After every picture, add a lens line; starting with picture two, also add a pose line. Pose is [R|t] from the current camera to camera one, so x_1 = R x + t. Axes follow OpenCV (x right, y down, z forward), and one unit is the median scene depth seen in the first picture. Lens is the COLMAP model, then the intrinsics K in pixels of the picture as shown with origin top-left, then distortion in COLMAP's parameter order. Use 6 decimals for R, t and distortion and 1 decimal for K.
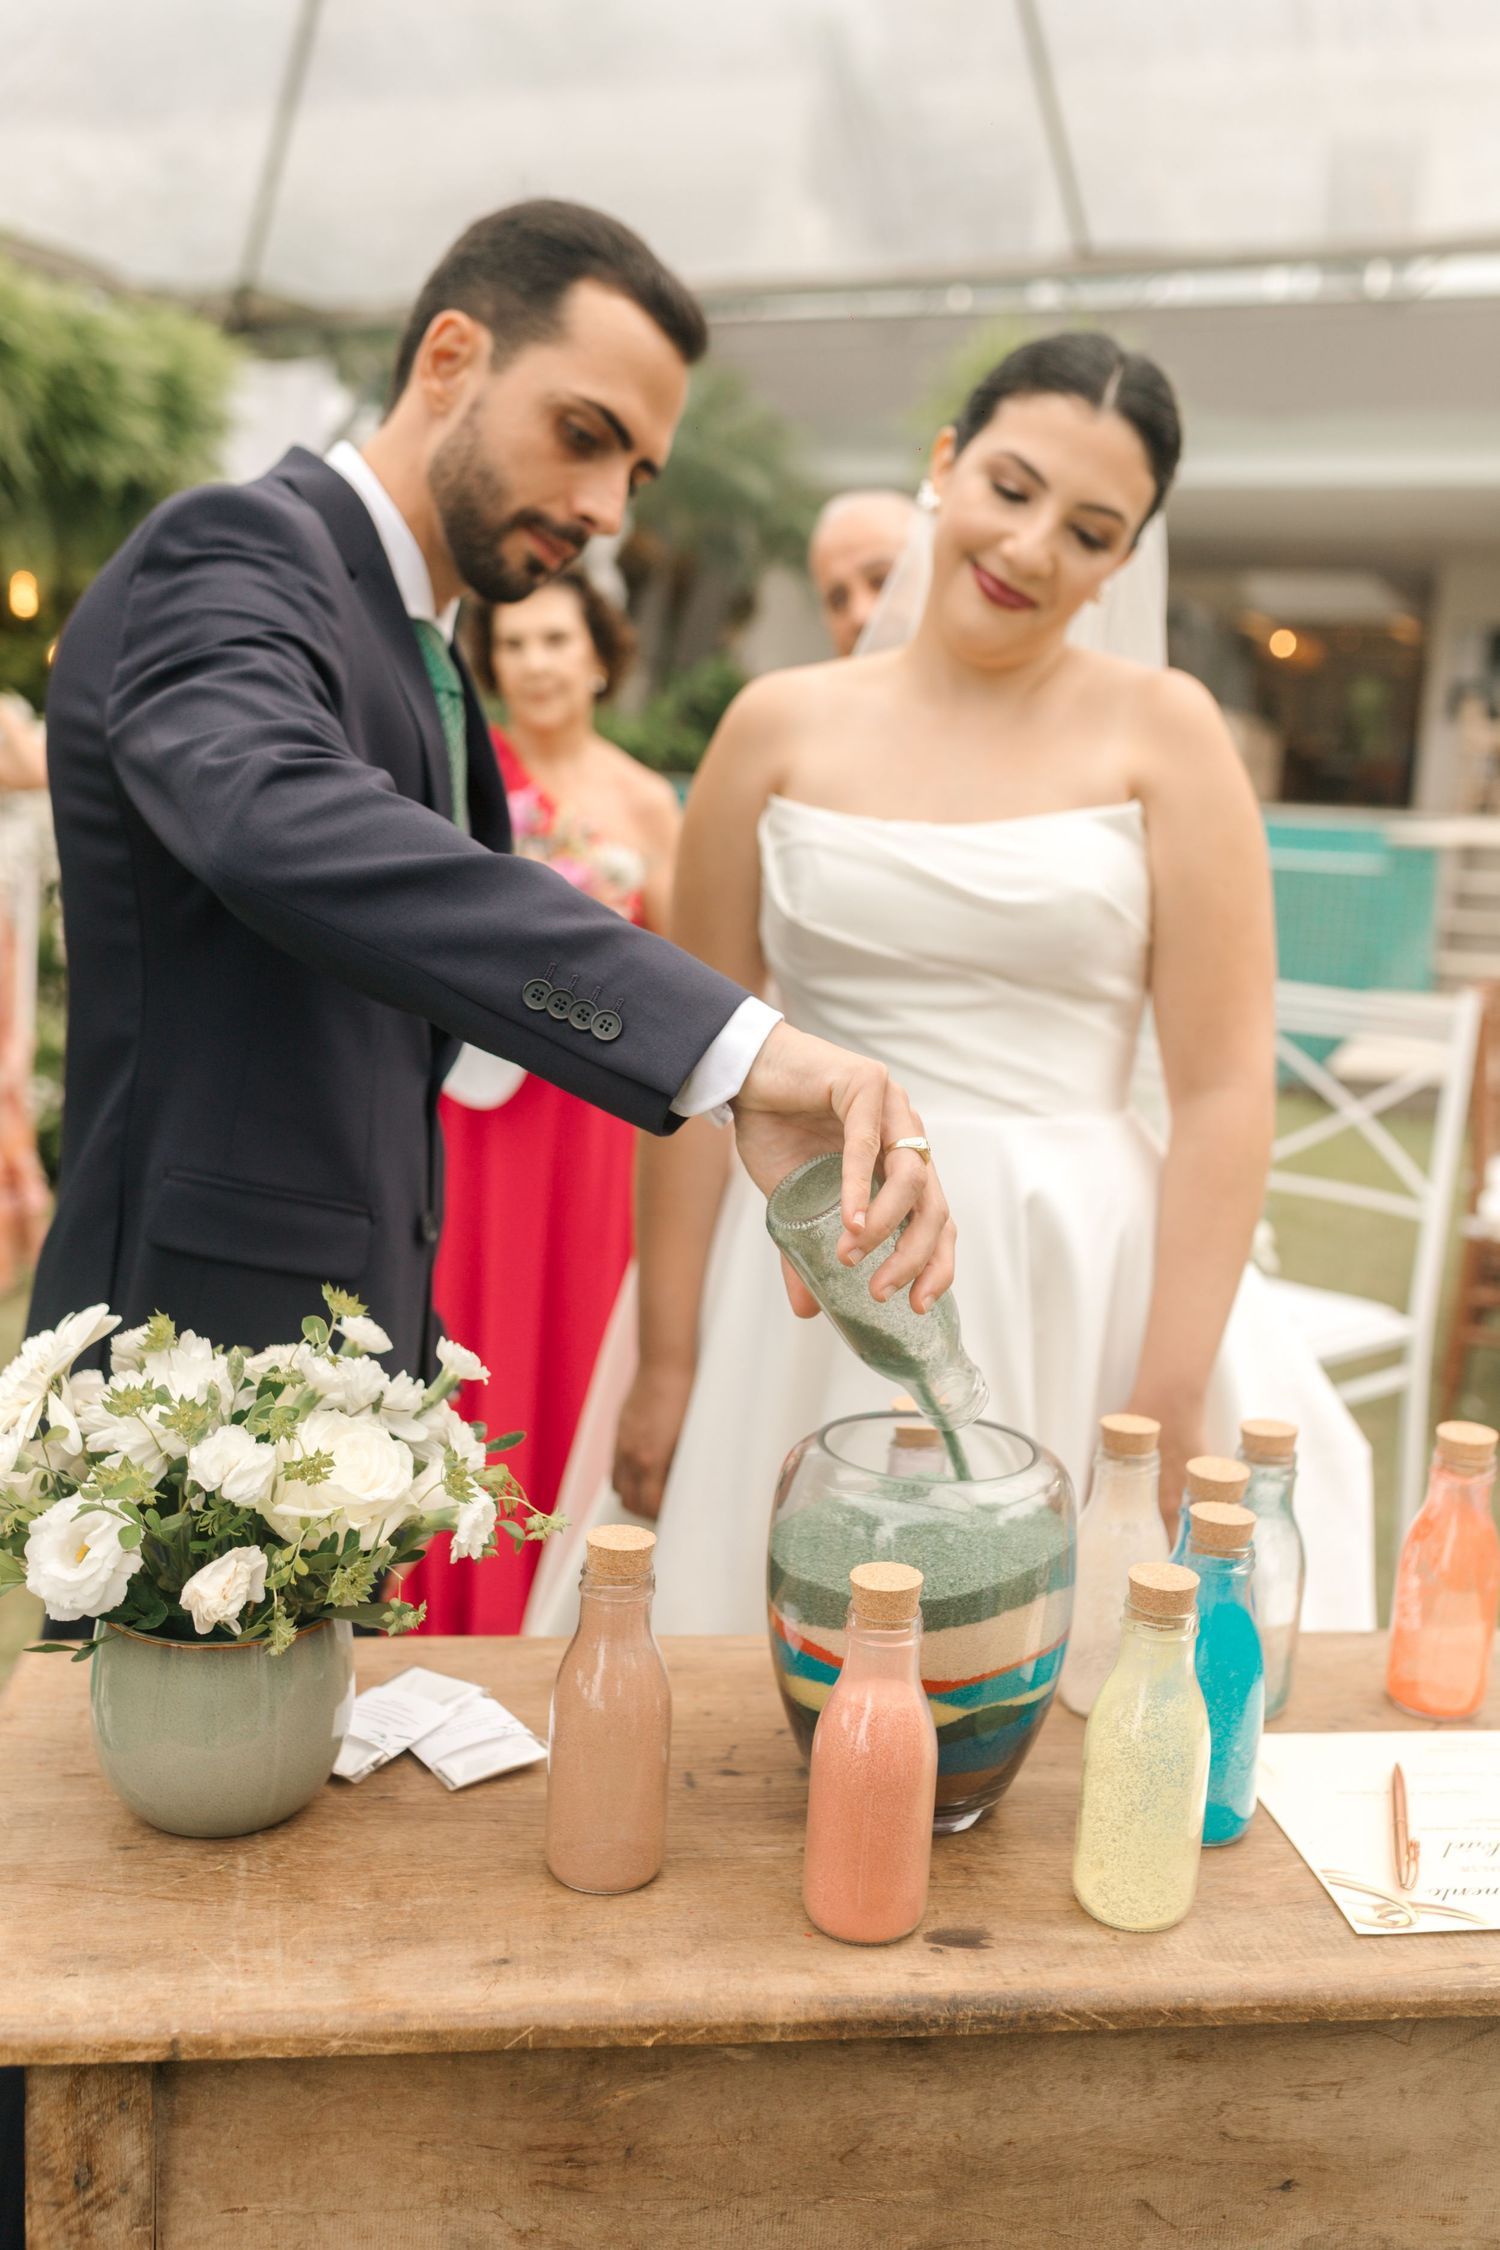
lens RADIAL K [[2286.5, 0, 733.0], [0, 2286.5, 1164.9], [0, 0, 1]] dist [0.067755, 0.000000]
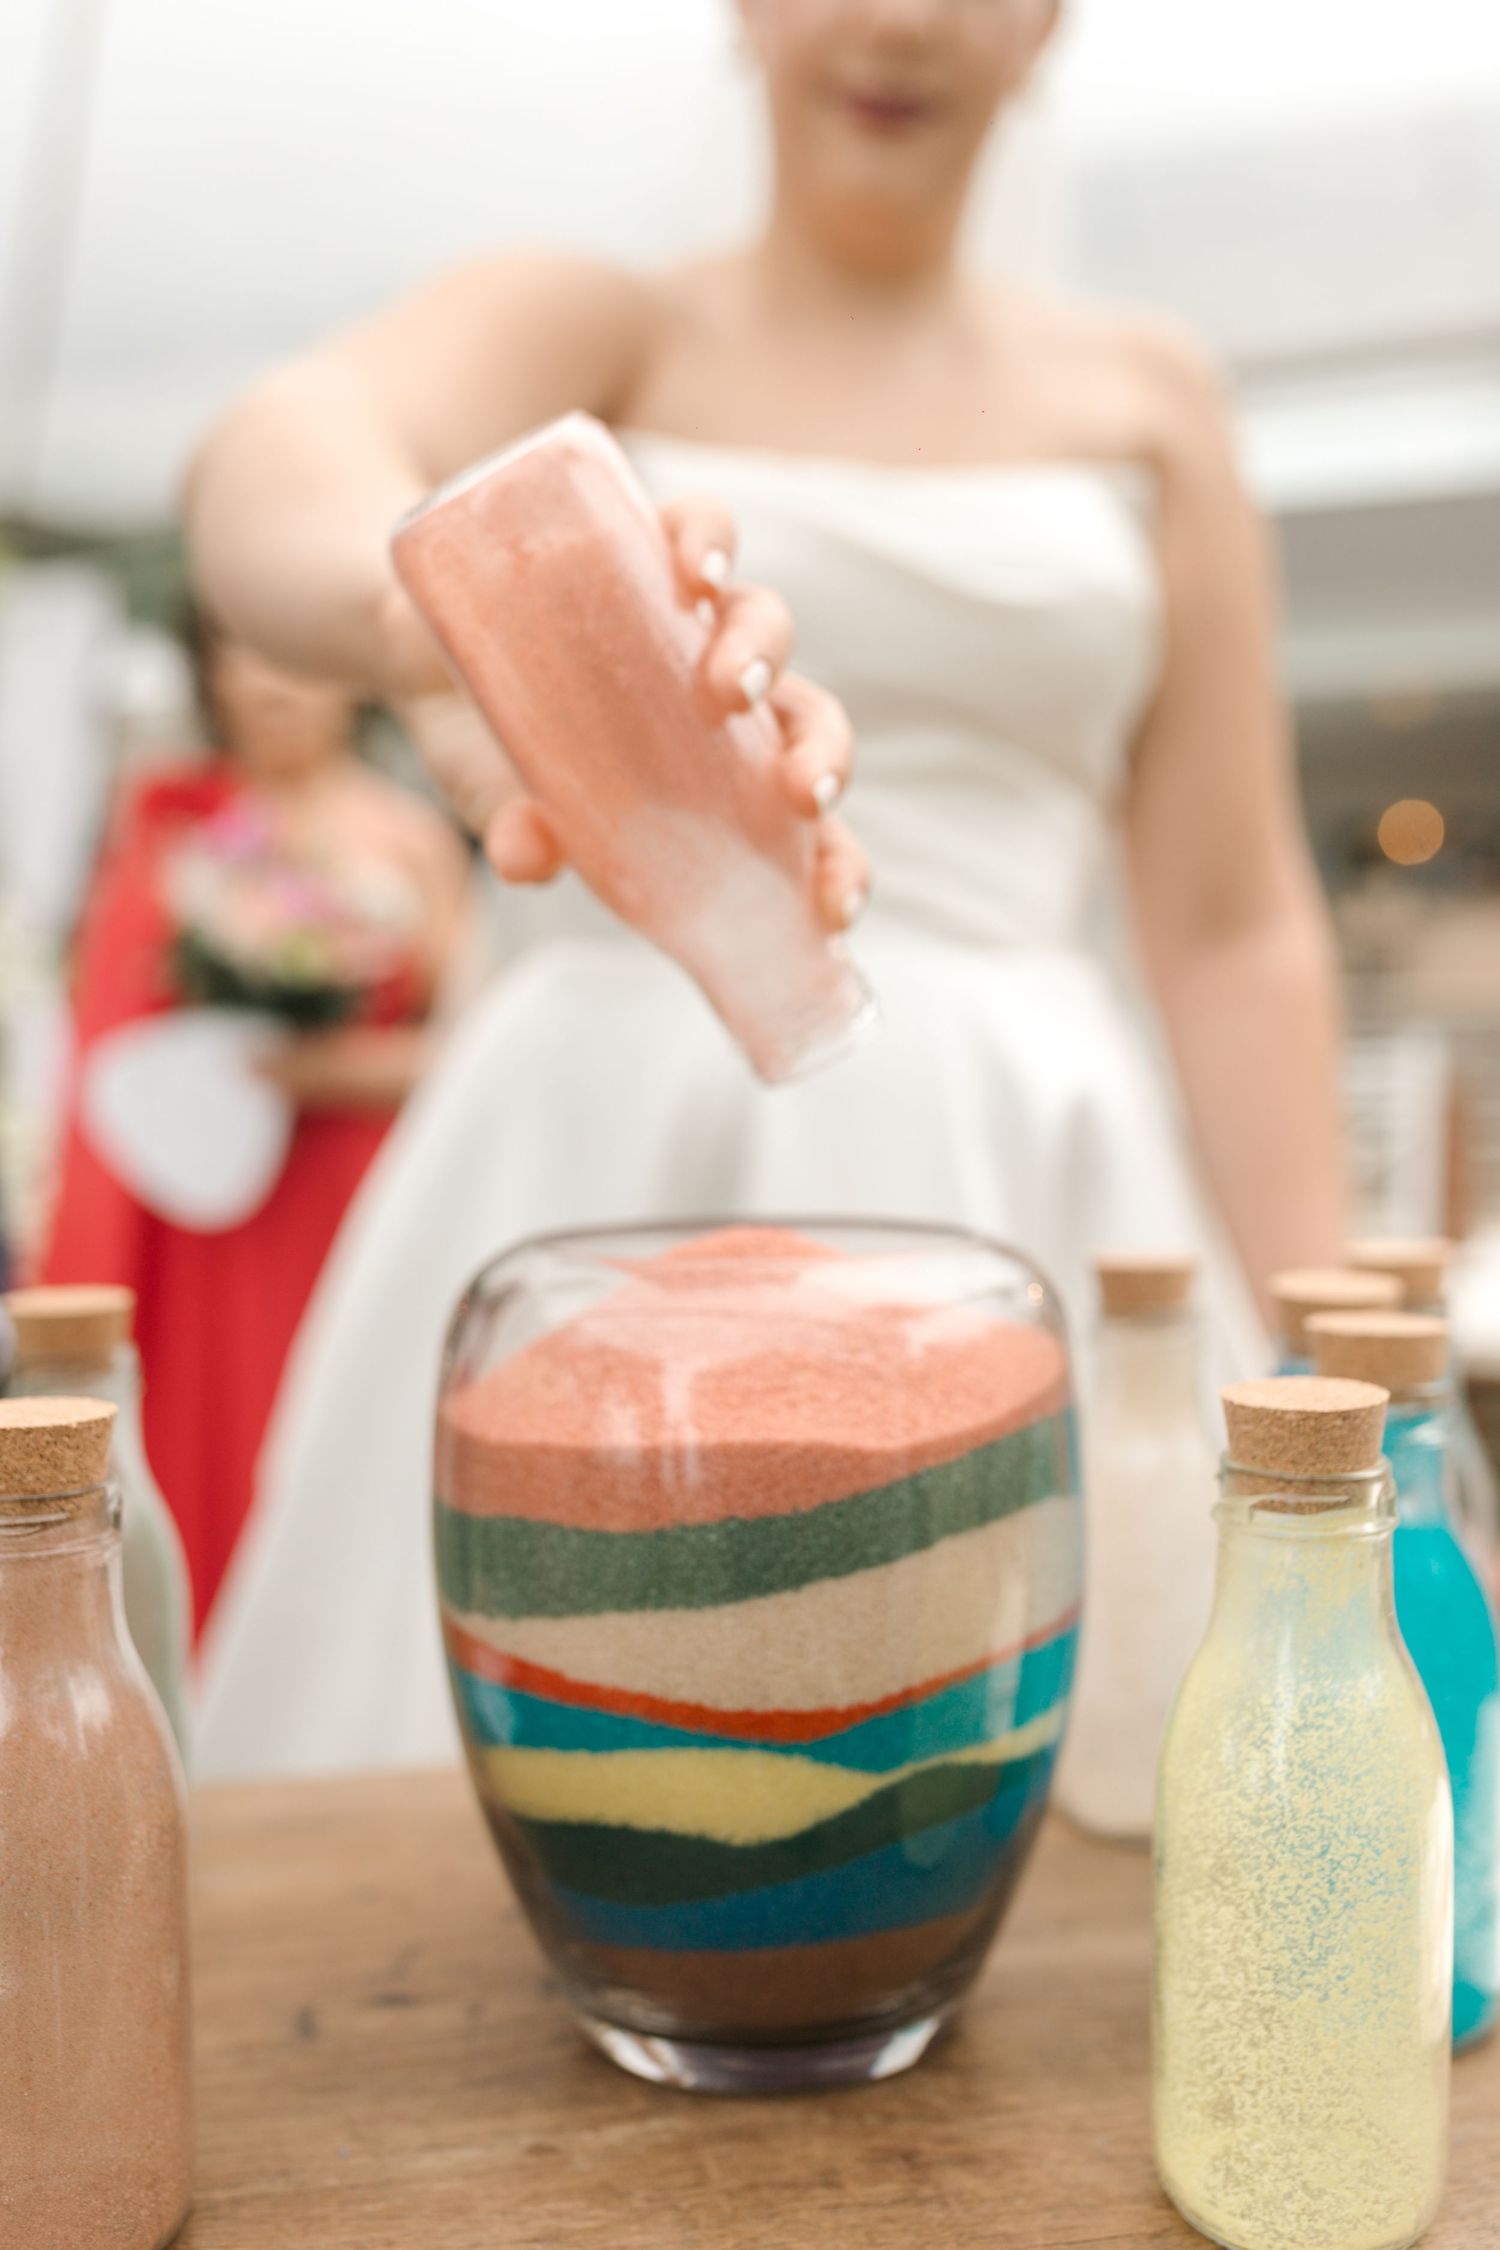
lens RADIAL K [[2286.5, 0, 732.2], [0, 2286.5, 1131.4], [0, 0, 1]] dist [0.067755, 0.000000]
pose [[0.995819, -0.068020, 0.060974, 0.055006], [0.076470, 0.985859, -0.149110, 0.178622], [-0.049969, 0.153149, 0.986939, 0.543067]]
